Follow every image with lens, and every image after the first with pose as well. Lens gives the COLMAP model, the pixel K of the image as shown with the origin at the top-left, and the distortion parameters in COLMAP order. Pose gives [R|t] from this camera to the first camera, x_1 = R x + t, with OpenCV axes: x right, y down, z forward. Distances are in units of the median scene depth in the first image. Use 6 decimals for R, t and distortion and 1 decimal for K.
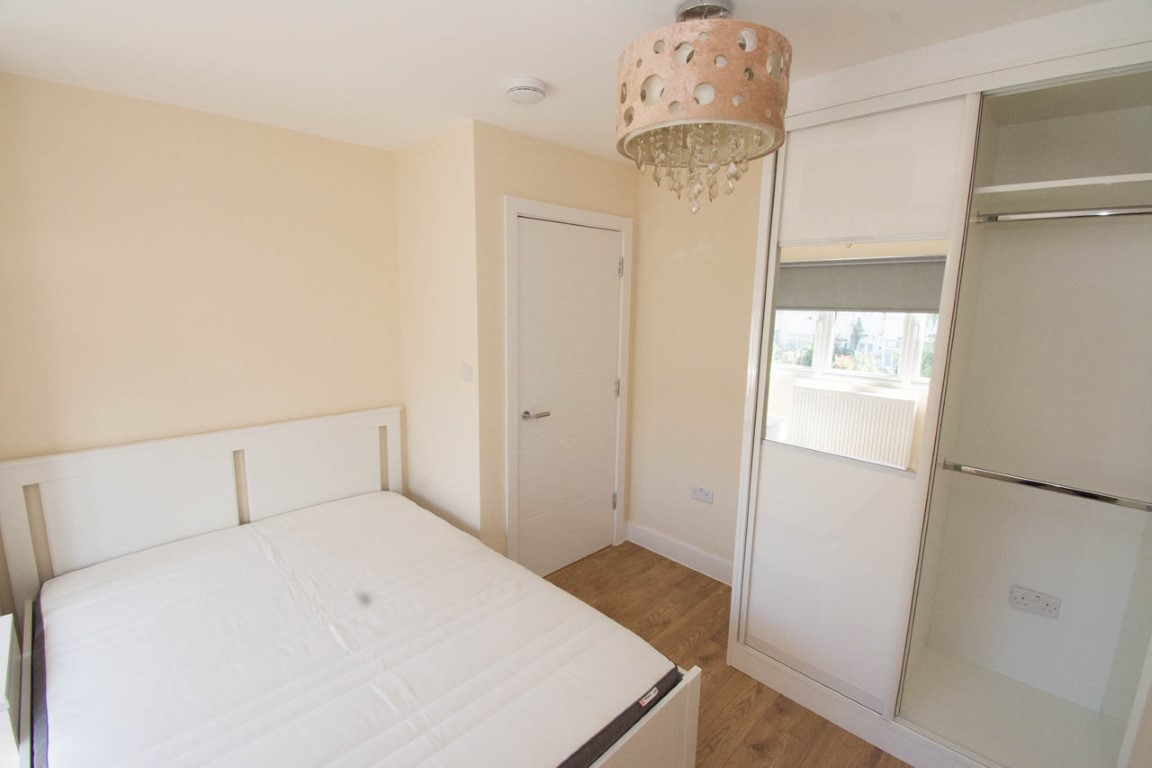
lens RADIAL K [[509.2, 0, 579.4], [0, 509.2, 380.4], [0, 0, 1]] dist [0.013143, -0.022662]
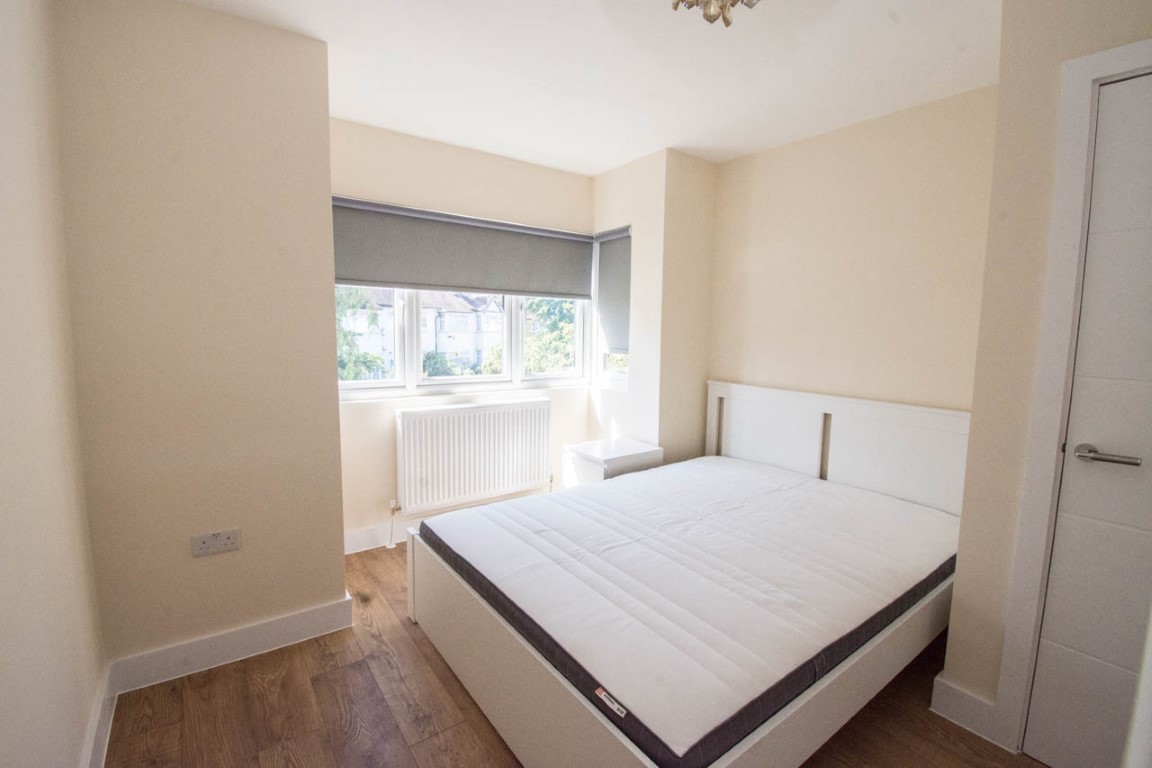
lens RADIAL K [[509.2, 0, 579.4], [0, 509.2, 380.4], [0, 0, 1]] dist [0.013143, -0.022662]
pose [[-0.163129, 0.086571, -0.982799, 0.661991], [-0.167323, 0.979285, 0.114034, 0.031199], [0.972313, 0.183048, -0.145265, 0.726775]]
